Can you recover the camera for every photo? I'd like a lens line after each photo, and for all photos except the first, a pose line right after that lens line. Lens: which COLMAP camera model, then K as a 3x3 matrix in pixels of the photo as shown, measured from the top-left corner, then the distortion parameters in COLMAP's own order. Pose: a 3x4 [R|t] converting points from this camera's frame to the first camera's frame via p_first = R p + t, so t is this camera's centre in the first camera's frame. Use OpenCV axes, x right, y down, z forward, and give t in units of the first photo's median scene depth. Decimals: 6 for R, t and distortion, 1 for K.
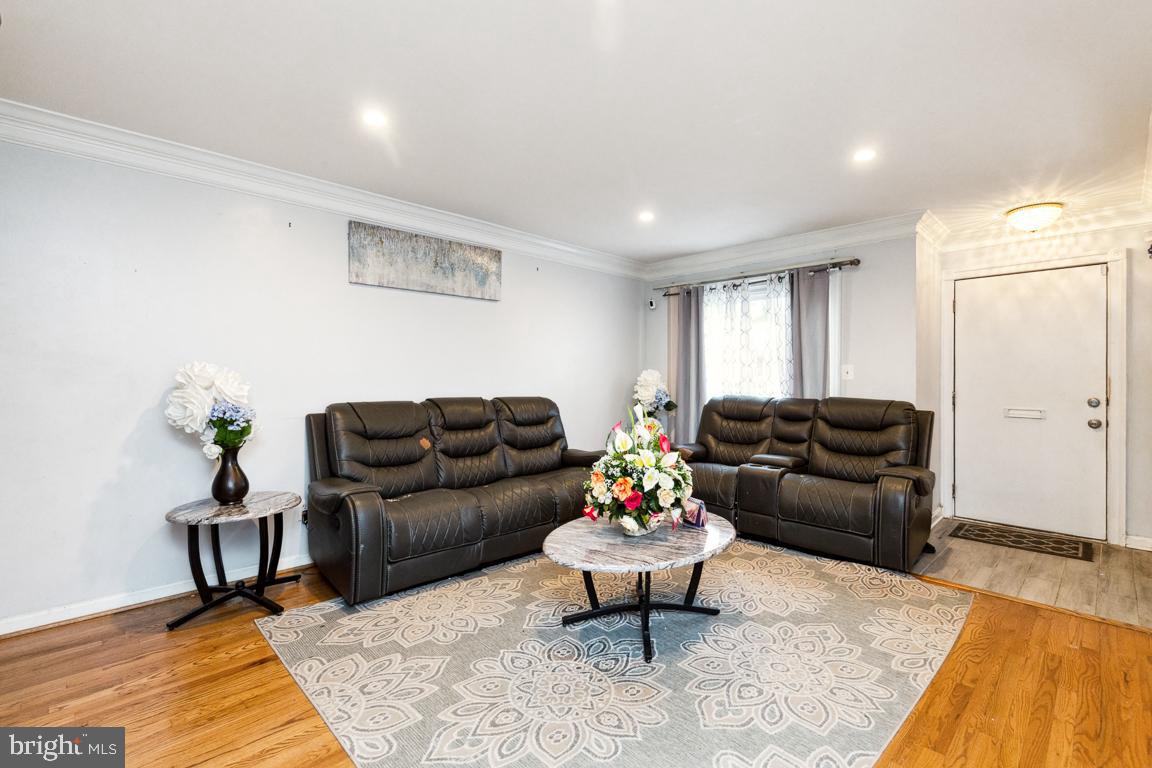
lens RADIAL K [[518.7, 0, 576.0], [0, 518.7, 384.0], [0, 0, 1]] dist [0.001577, 0.000385]
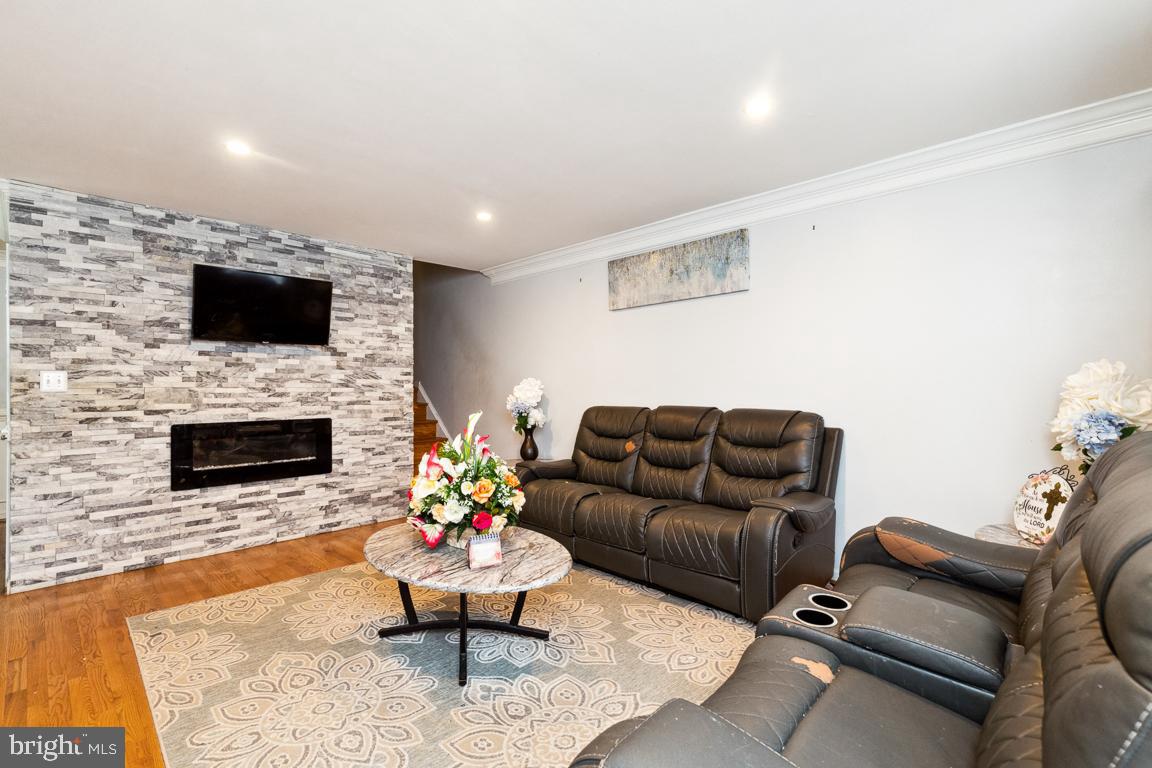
lens RADIAL K [[515.7, 0, 576.9], [0, 515.7, 394.6], [0, 0, 1]] dist [0.002171, 0.000476]
pose [[0.033217, 0.007411, -0.999421, 0.738739], [-0.006105, 0.999955, 0.007212, -0.001313], [0.999430, 0.005862, 0.033260, 0.803303]]
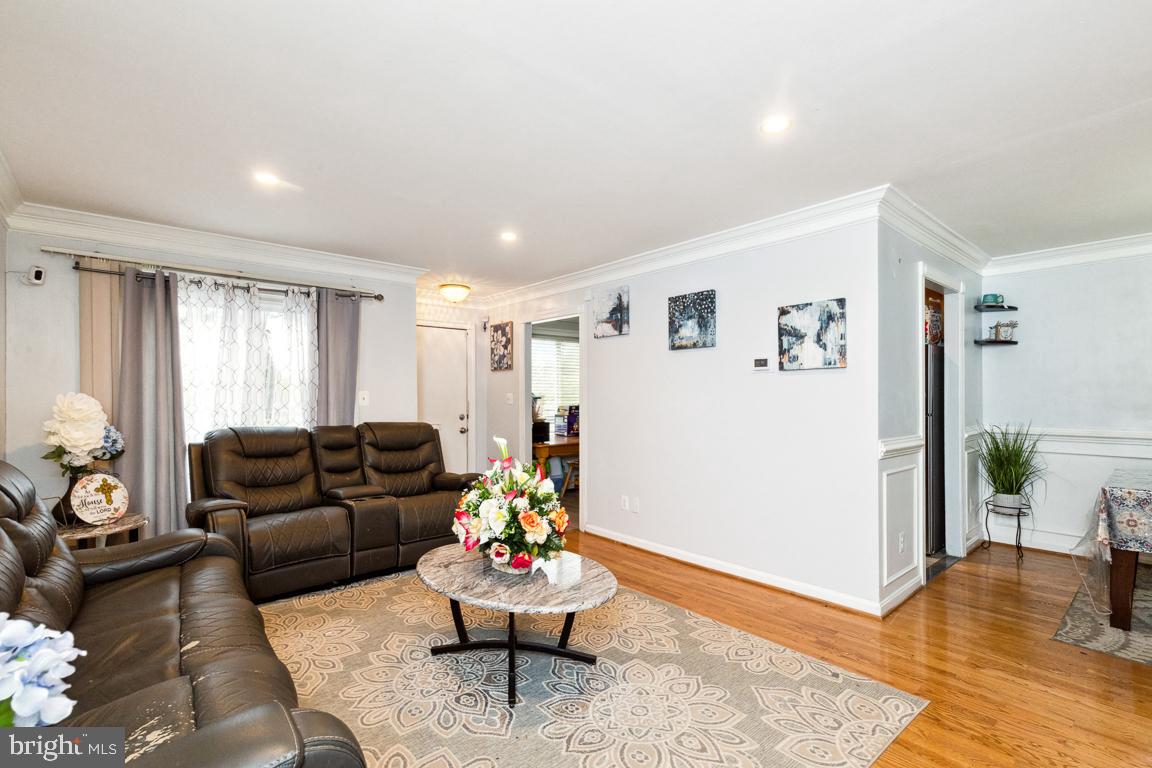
lens RADIAL K [[525.5, 0, 576.4], [0, 525.5, 401.1], [0, 0, 1]] dist [0.000850, 0.000189]
pose [[0.059319, -0.010904, 0.998180, -0.574021], [0.011231, 0.999884, 0.010255, -0.025287], [-0.998176, 0.010602, 0.059435, 0.559914]]
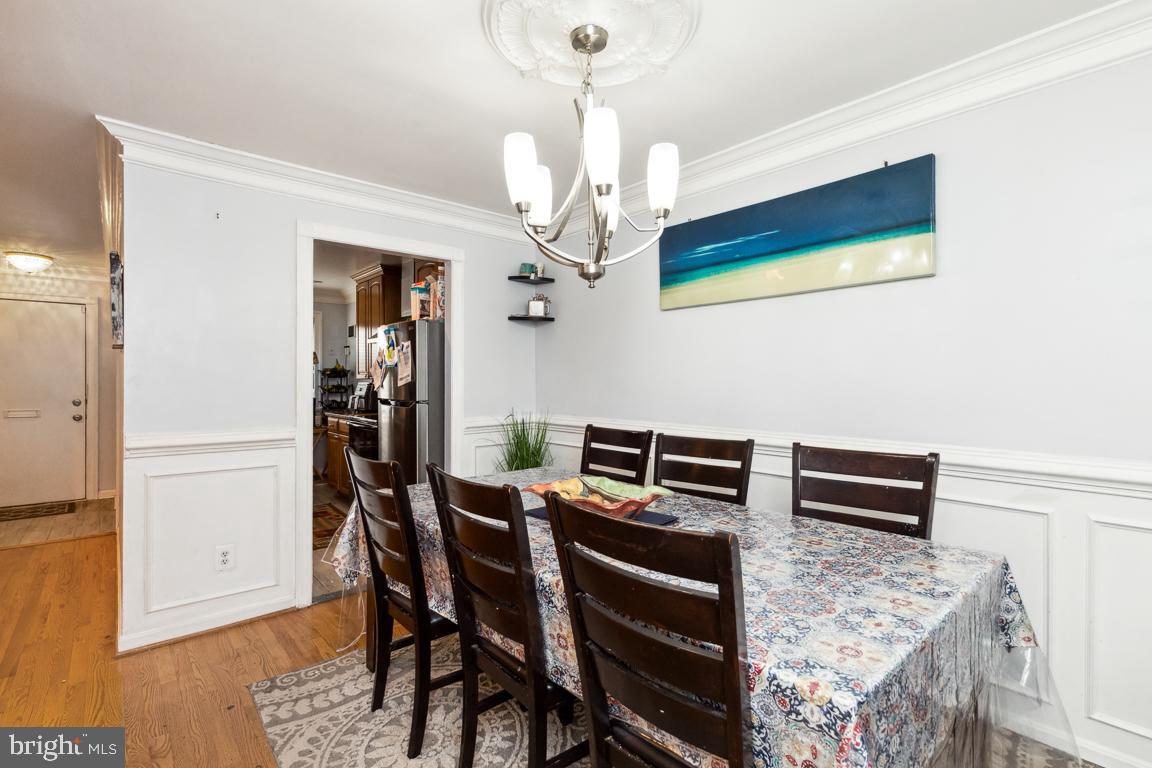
lens RADIAL K [[536.6, 0, 583.2], [0, 536.6, 378.8], [0, 0, 1]] dist [0.003529, 0.001064]
pose [[0.048627, 0.002528, 0.998814, -0.387217], [0.007765, 0.999966, -0.002909, -0.013489], [-0.998787, 0.007898, 0.048605, -0.434782]]
